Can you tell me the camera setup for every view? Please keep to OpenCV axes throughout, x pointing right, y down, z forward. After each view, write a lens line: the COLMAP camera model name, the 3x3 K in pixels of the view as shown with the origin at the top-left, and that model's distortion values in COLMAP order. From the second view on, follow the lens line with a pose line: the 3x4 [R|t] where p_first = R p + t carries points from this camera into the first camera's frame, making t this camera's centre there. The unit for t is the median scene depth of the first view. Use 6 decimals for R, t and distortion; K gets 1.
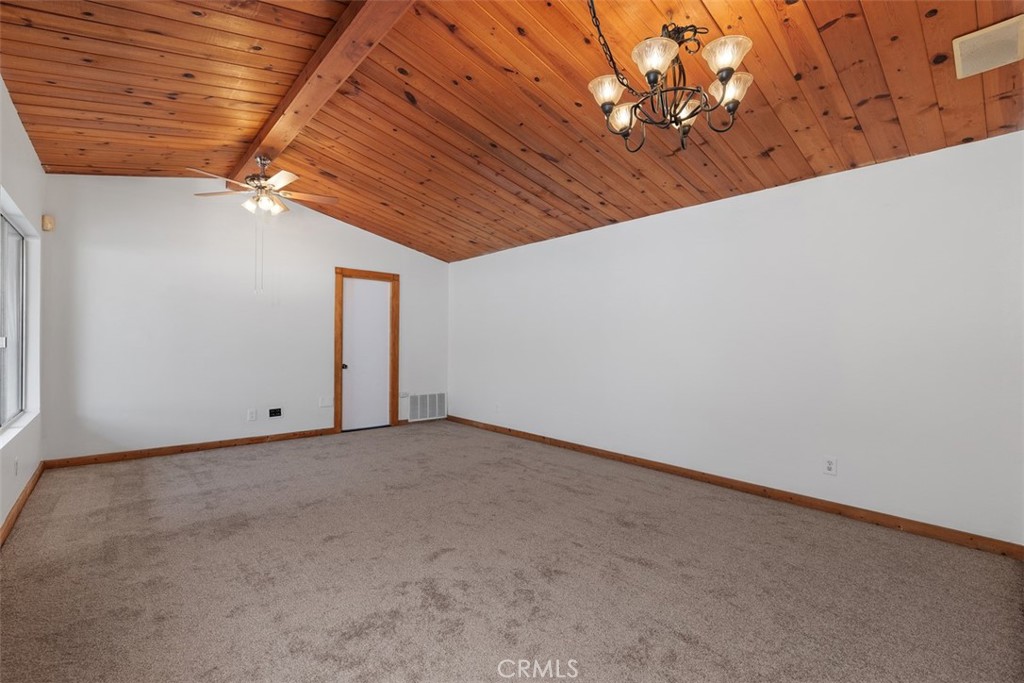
lens RADIAL K [[455.1, 0, 511.5], [0, 455.1, 343.7], [0, 0, 1]] dist [-0.000538, -0.000941]
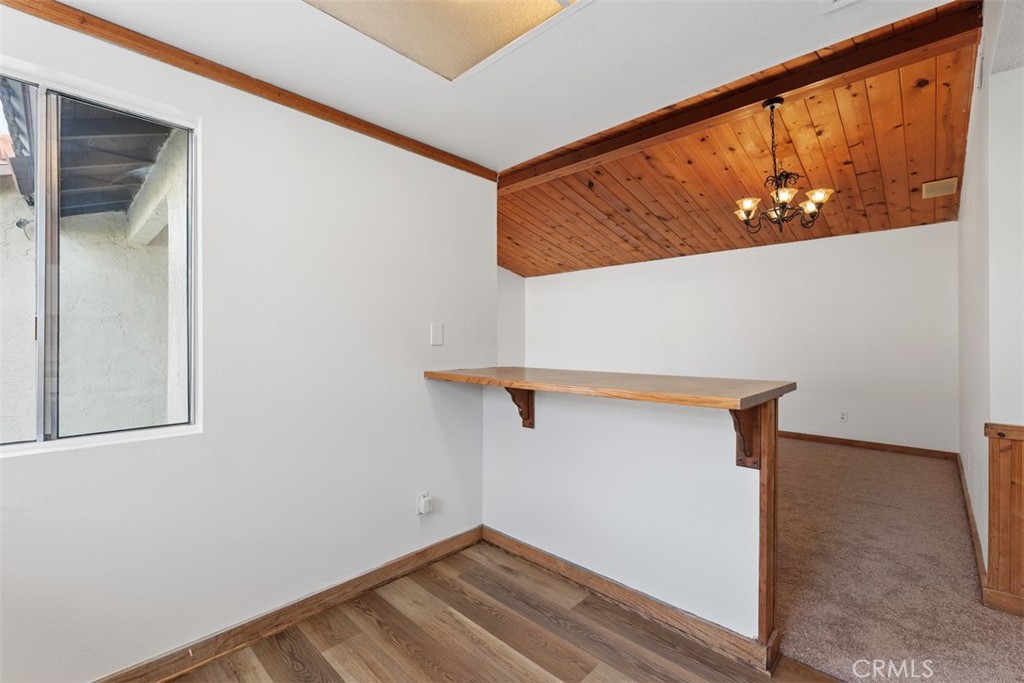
lens RADIAL K [[455.4, 0, 508.6], [0, 455.4, 341.2], [0, 0, 1]] dist [0.003872, -0.000562]
pose [[0.995454, -0.008855, 0.094834, -0.500188], [0.008835, 0.999961, 0.000625, -0.008217], [-0.094835, 0.000216, 0.995493, -0.395352]]
